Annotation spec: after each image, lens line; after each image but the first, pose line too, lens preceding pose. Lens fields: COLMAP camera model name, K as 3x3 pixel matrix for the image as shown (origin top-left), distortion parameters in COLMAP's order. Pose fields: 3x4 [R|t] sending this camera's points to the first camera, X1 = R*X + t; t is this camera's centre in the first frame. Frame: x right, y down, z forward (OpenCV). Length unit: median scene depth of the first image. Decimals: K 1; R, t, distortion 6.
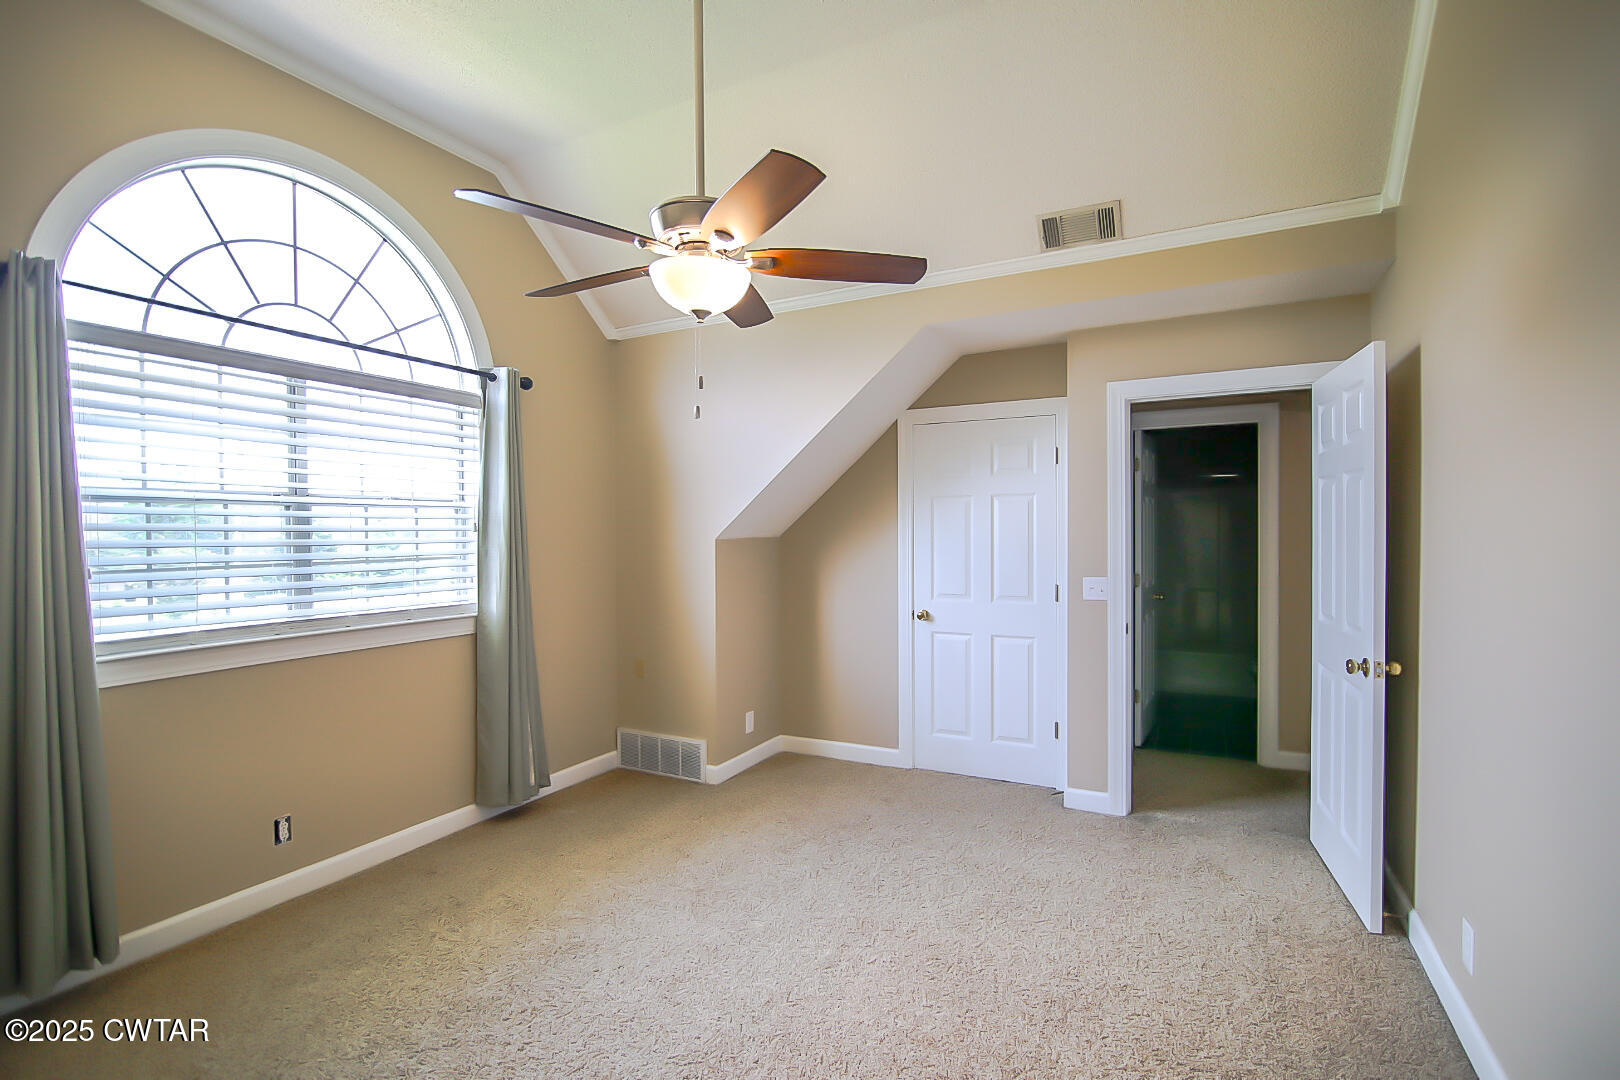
lens RADIAL K [[732.5, 0, 812.6], [0, 732.5, 536.2], [0, 0, 1]] dist [-0.001982, -0.000219]
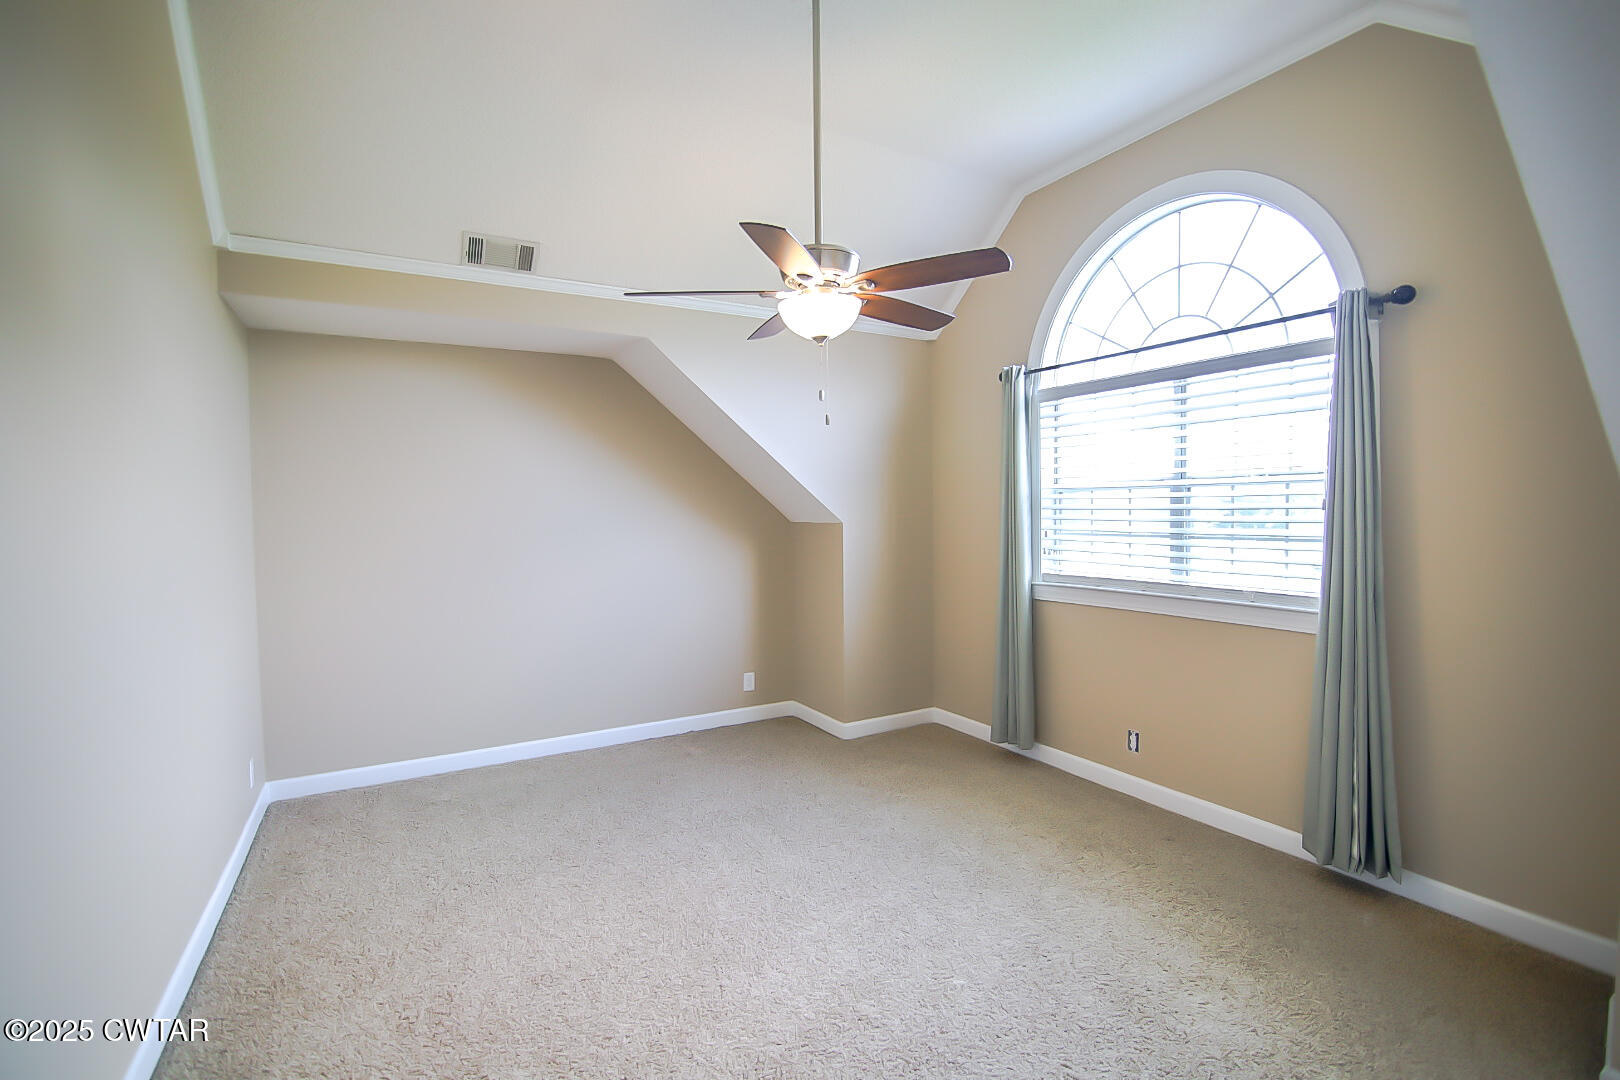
lens RADIAL K [[710.3, 0, 805.8], [0, 710.3, 545.7], [0, 0, 1]] dist [0.000640, 0.000095]
pose [[-0.520152, 0.045913, -0.852839, 0.597601], [-0.002515, 0.998467, 0.055287, -0.010203], [0.854070, 0.030903, -0.519239, 1.088027]]
